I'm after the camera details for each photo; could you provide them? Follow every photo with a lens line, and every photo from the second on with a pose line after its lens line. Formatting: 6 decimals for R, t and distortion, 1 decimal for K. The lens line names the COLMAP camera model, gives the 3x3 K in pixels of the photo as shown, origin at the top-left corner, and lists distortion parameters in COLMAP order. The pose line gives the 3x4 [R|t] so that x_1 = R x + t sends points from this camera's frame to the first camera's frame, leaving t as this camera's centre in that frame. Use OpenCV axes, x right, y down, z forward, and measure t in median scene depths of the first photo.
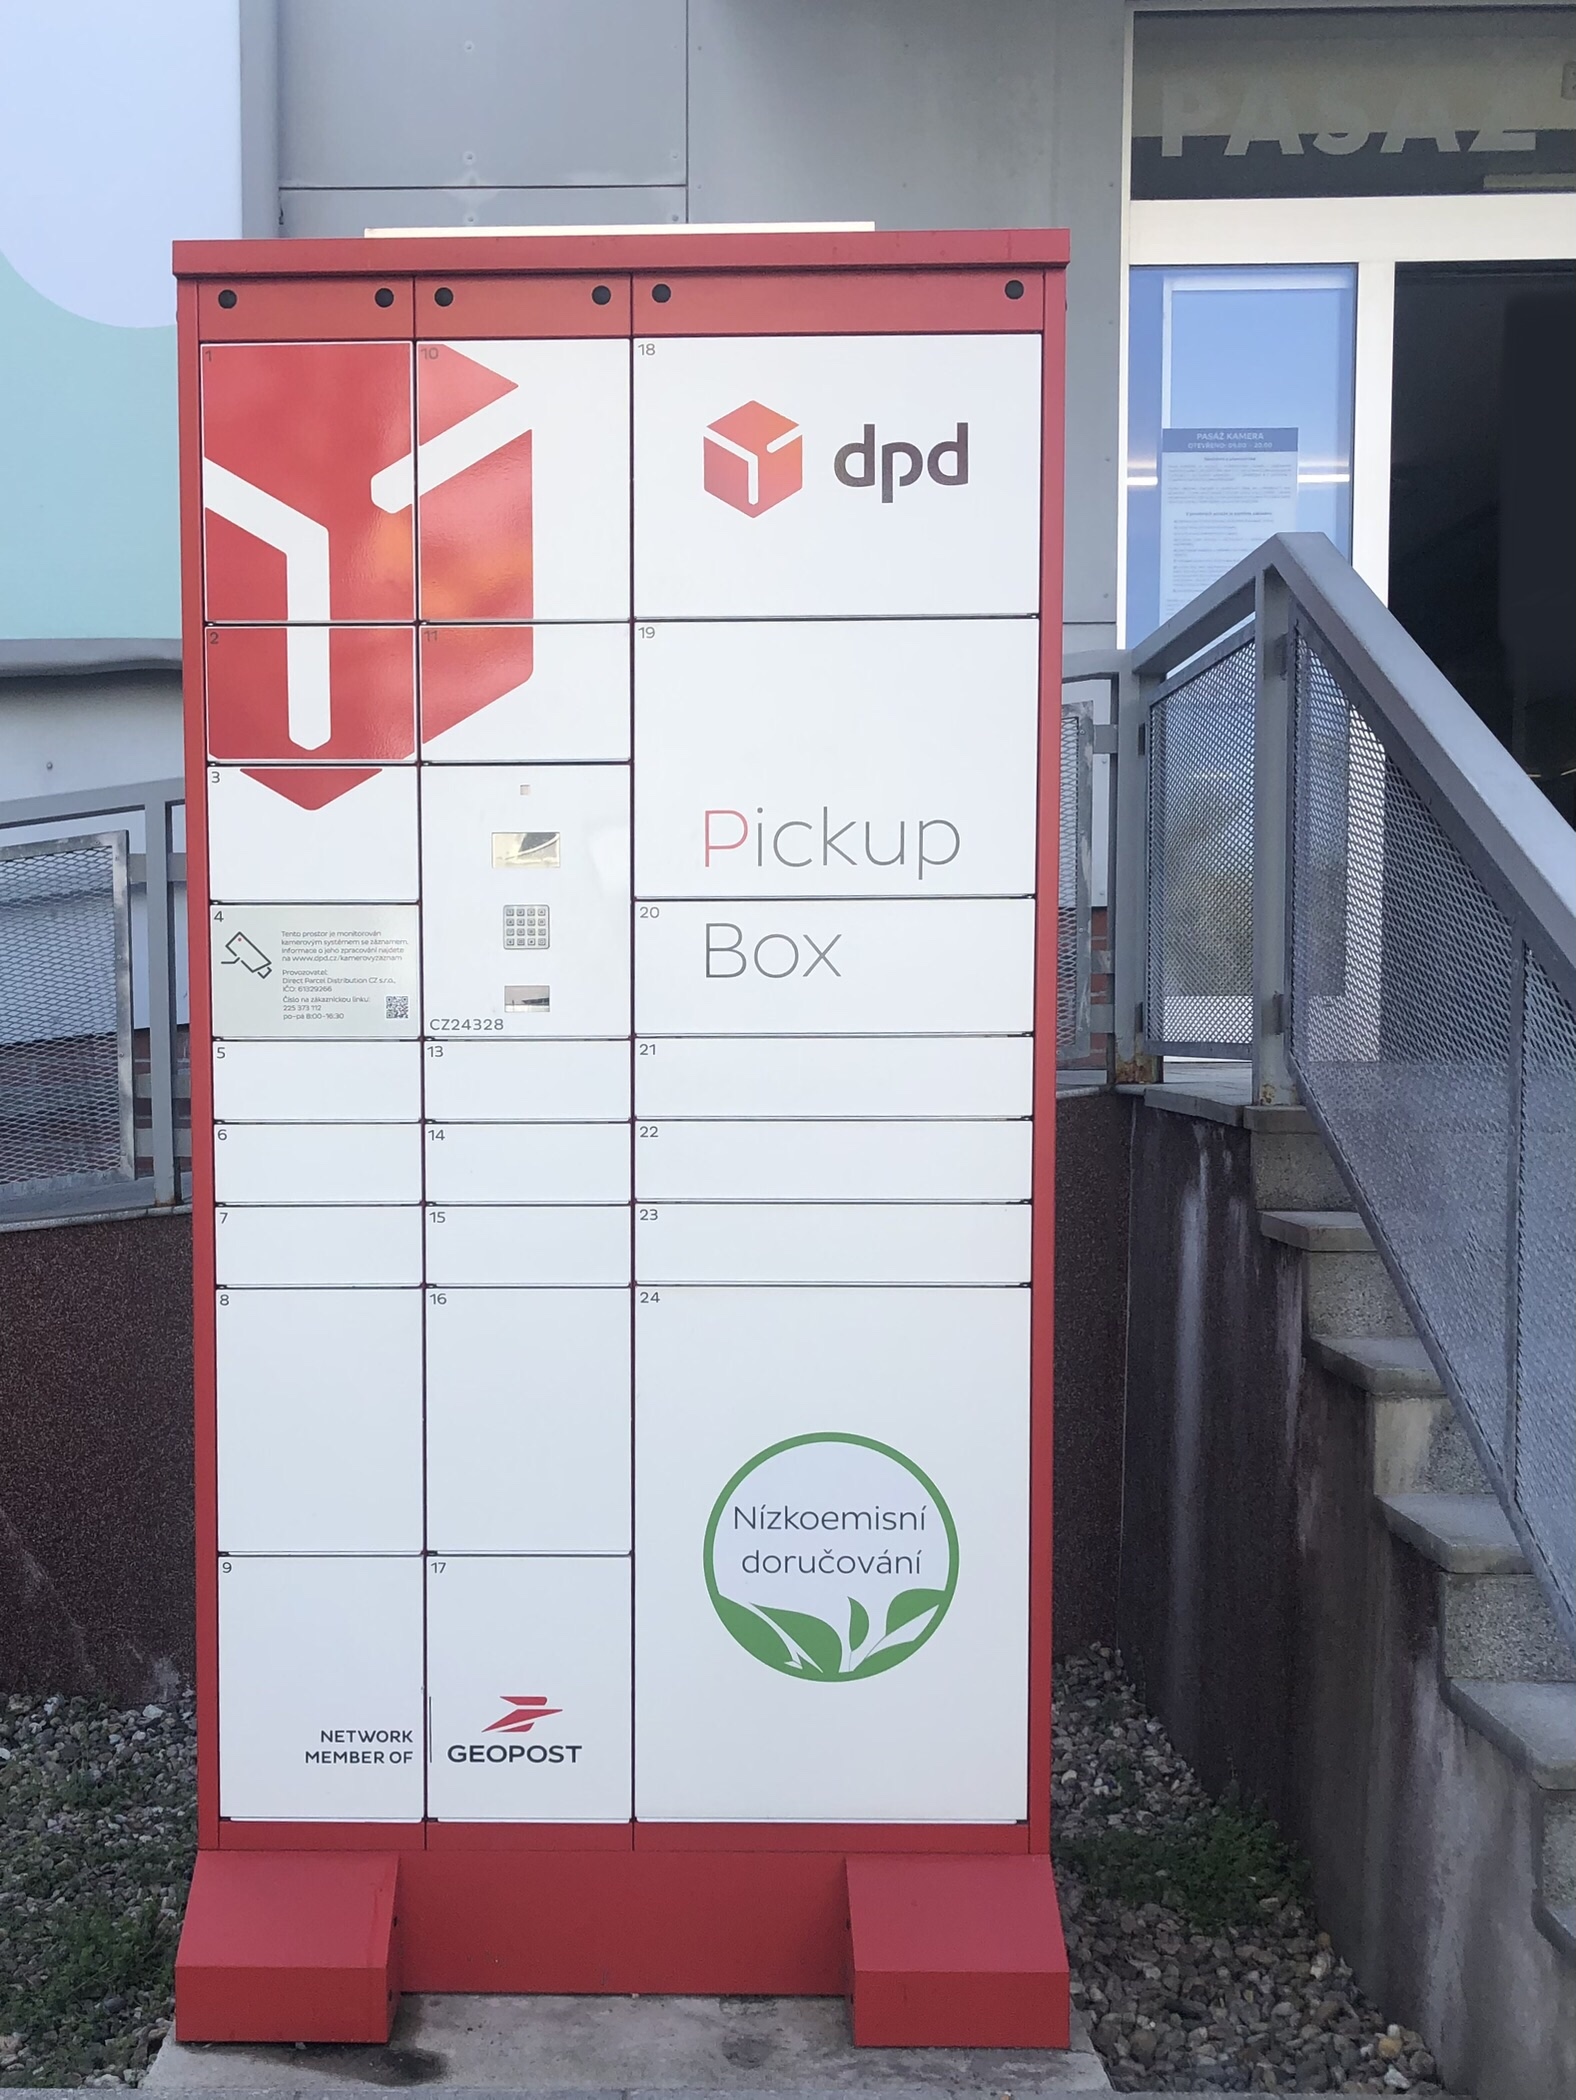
lens RADIAL K [[2277.2, 0, 630.7], [0, 2277.2, 1201.7], [0, 0, 1]] dist [0.019979, 0.000000]
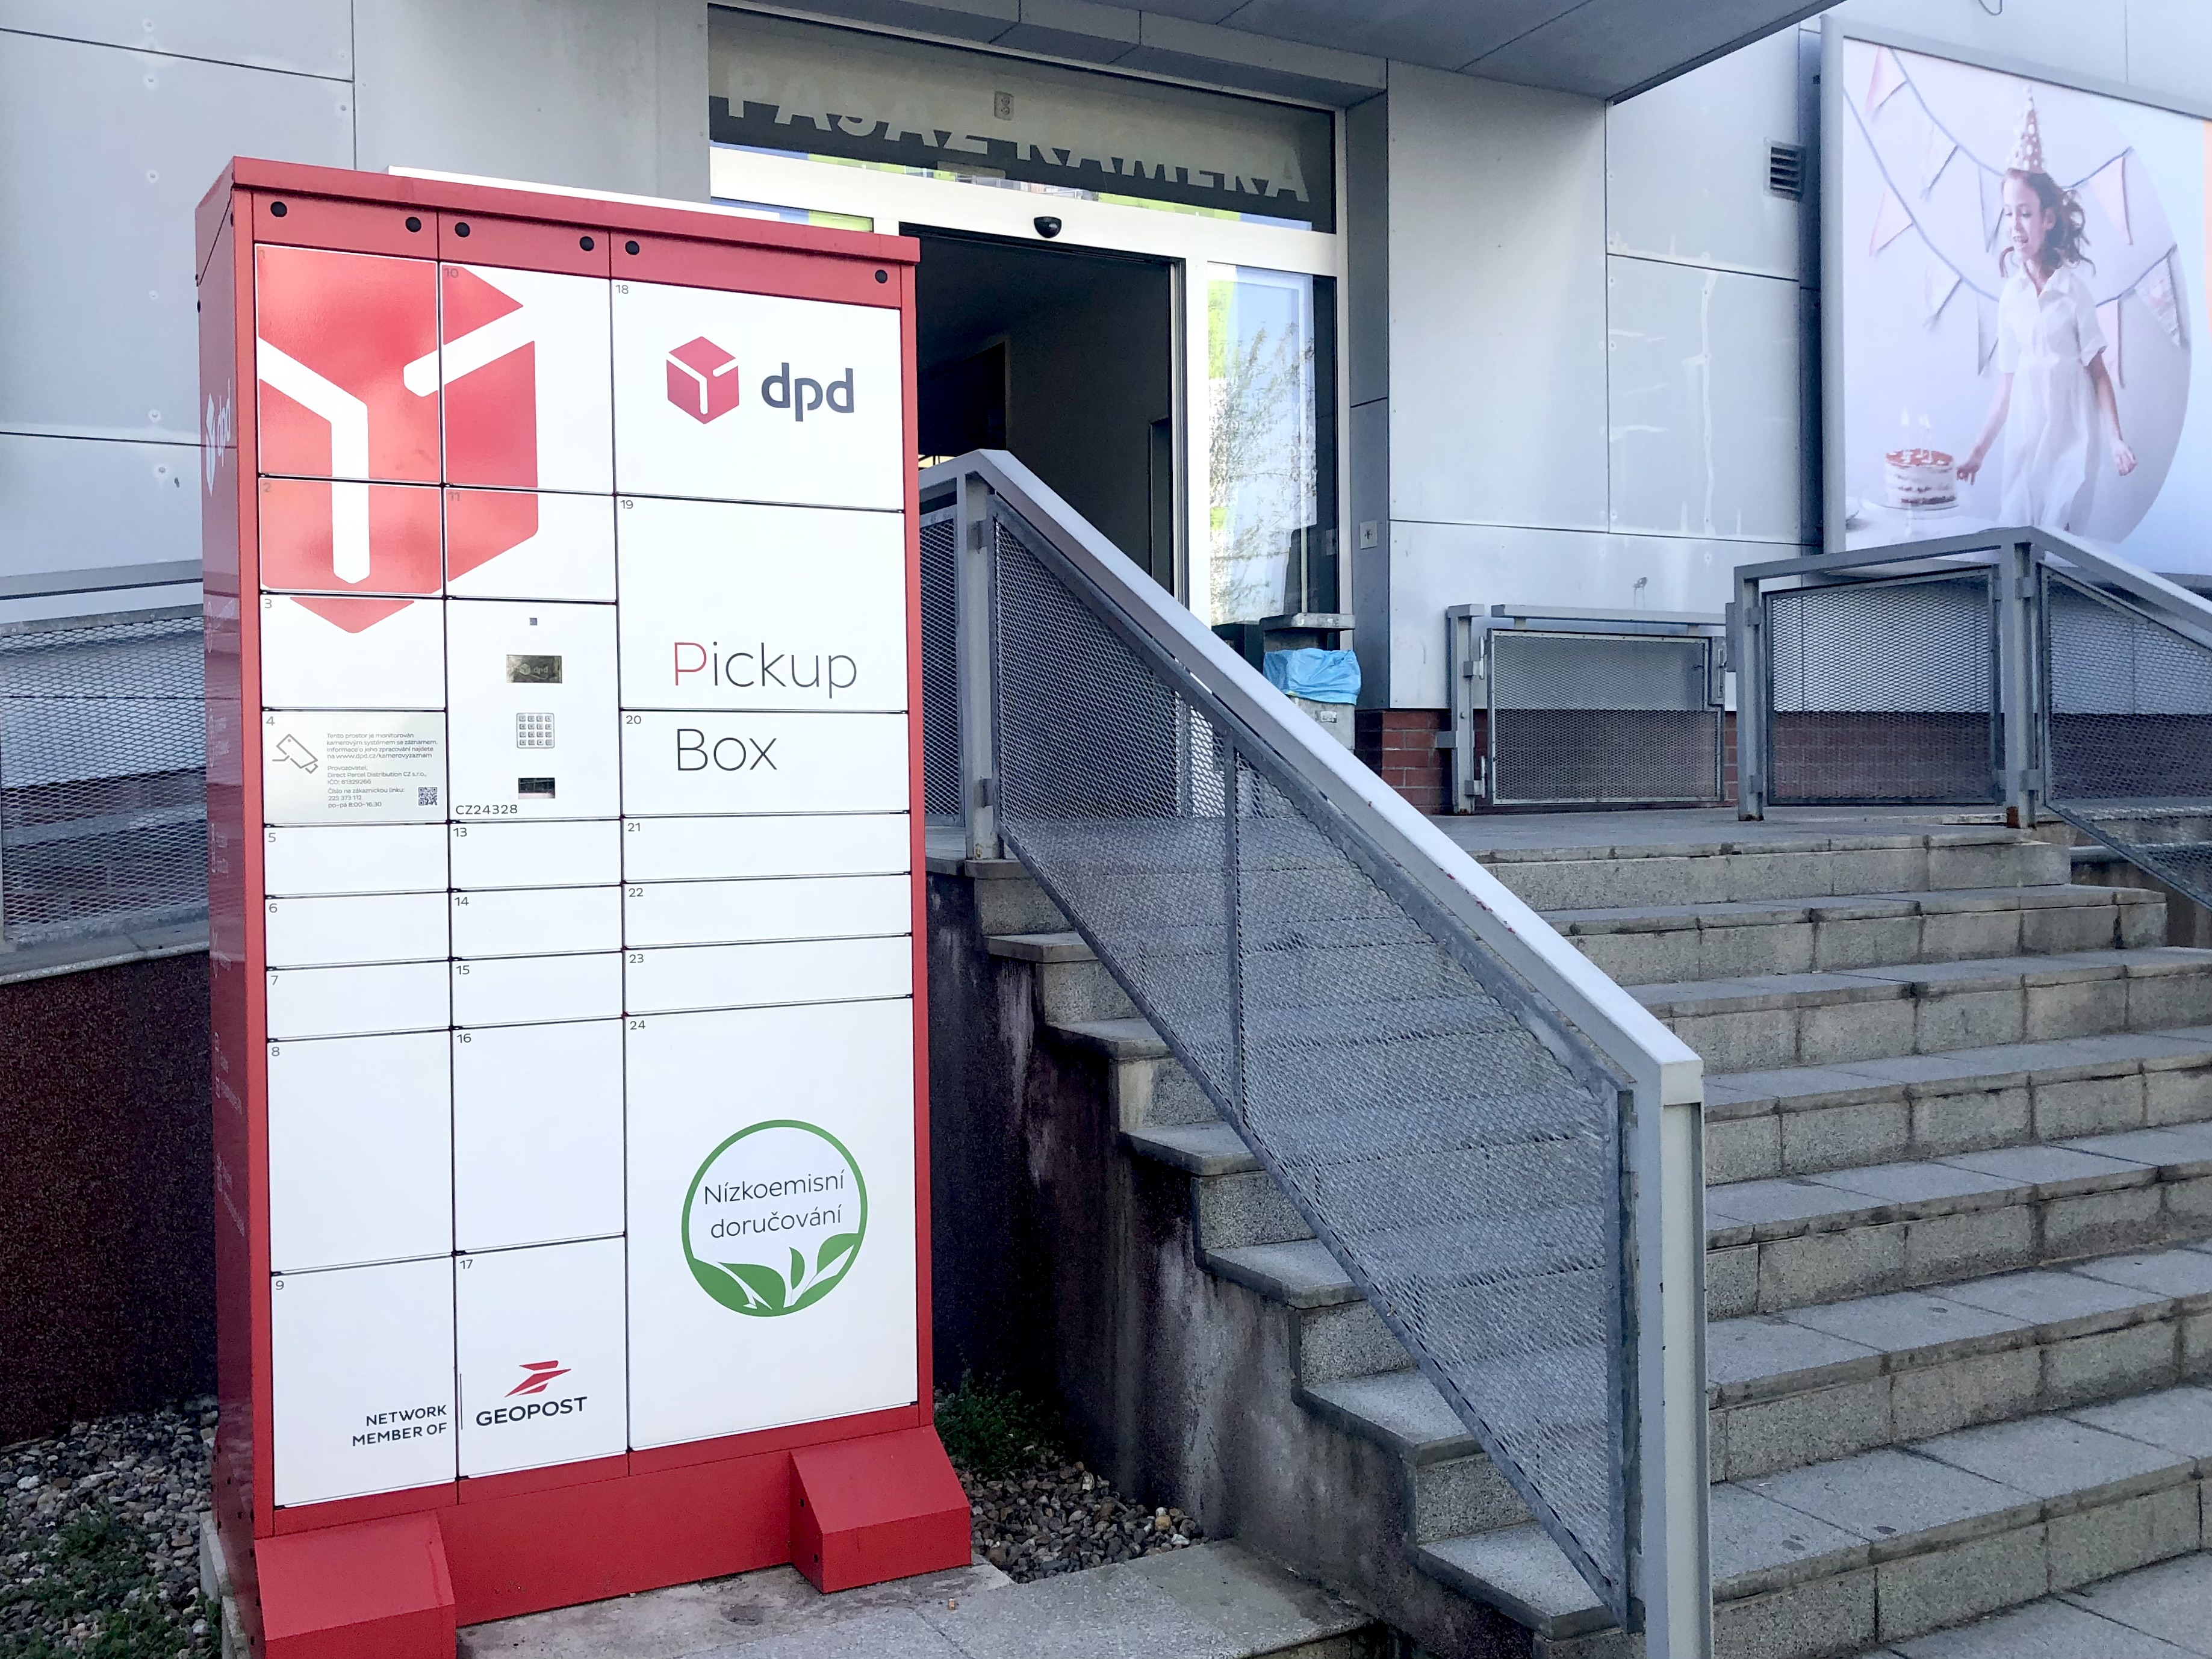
lens RADIAL K [[1975.8, 0, 1096.2], [0, 1975.8, 806.1], [0, 0, 1]] dist [0.043563, -0.044420]
pose [[0.879328, -0.012226, 0.476059, -0.289742], [0.044895, 0.997346, -0.057313, -0.004023], [-0.474095, 0.071769, 0.877544, -0.092298]]
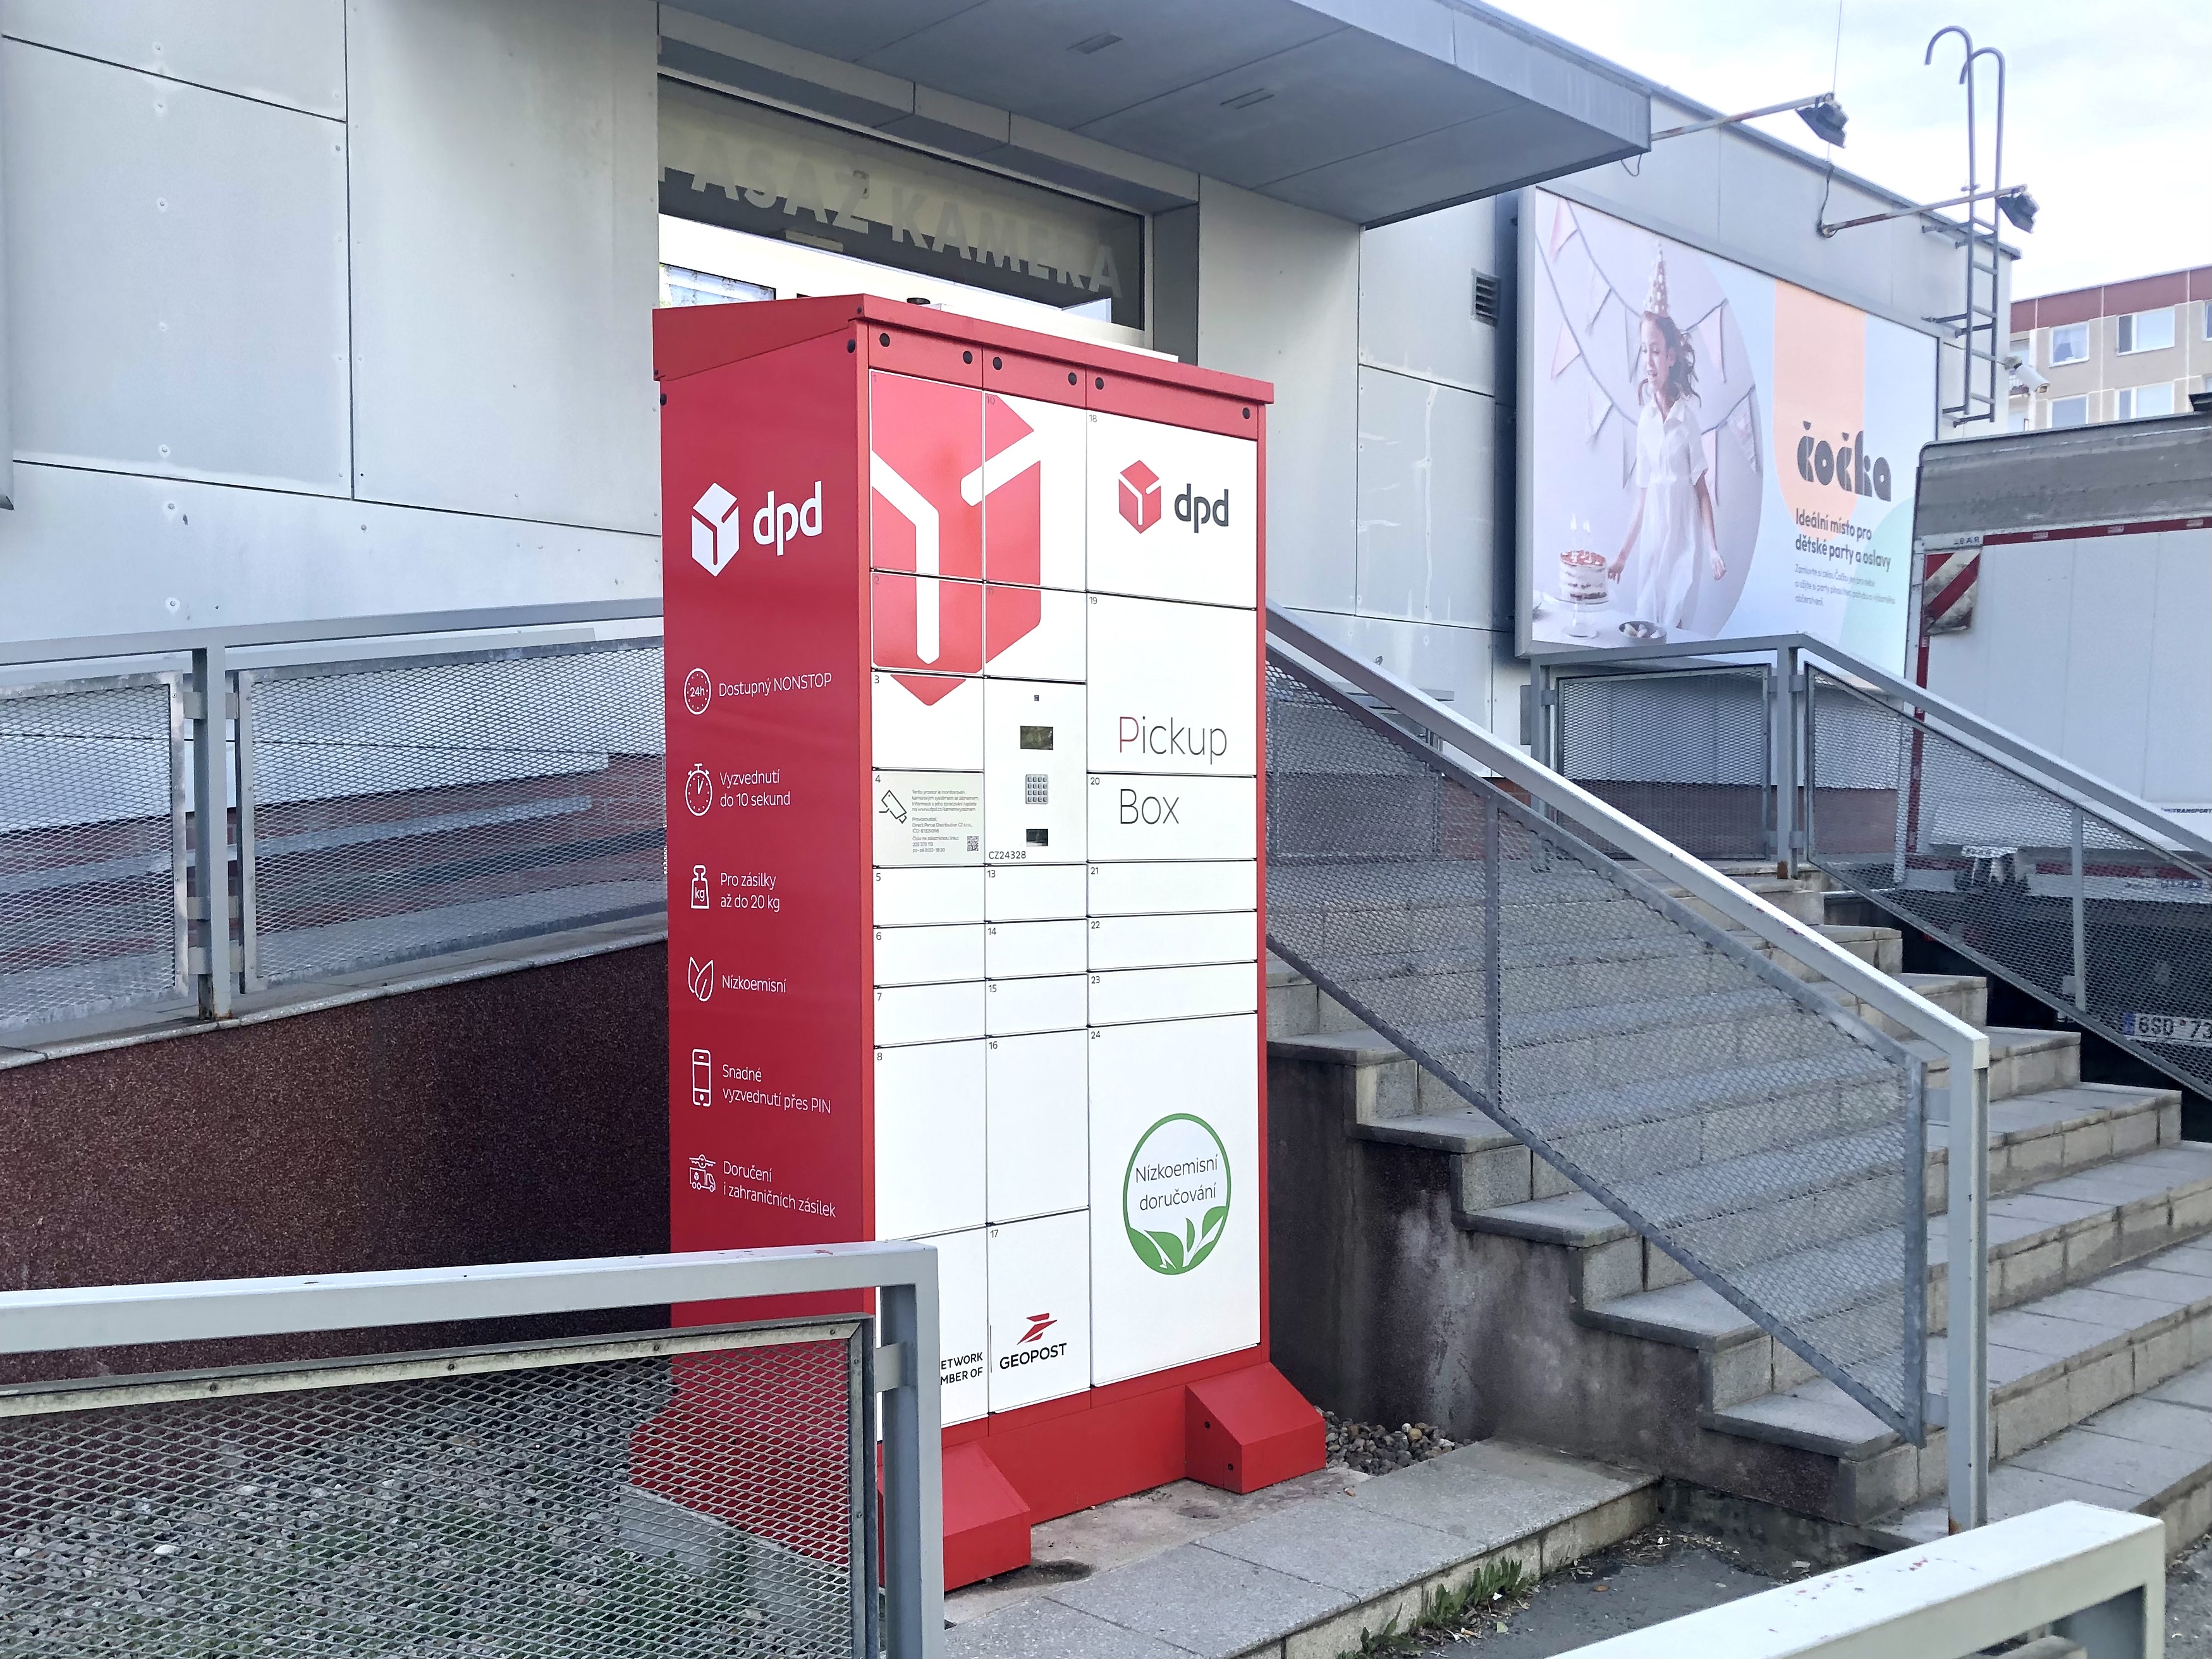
lens RADIAL K [[1976.1, 0, 1157.0], [0, 1976.1, 899.4], [0, 0, 1]] dist [0.043563, -0.044420]
pose [[0.715708, -0.021361, 0.698073, -0.882577], [0.052372, 0.998359, -0.023145, -0.015176], [-0.696433, 0.053125, 0.715653, 0.028470]]
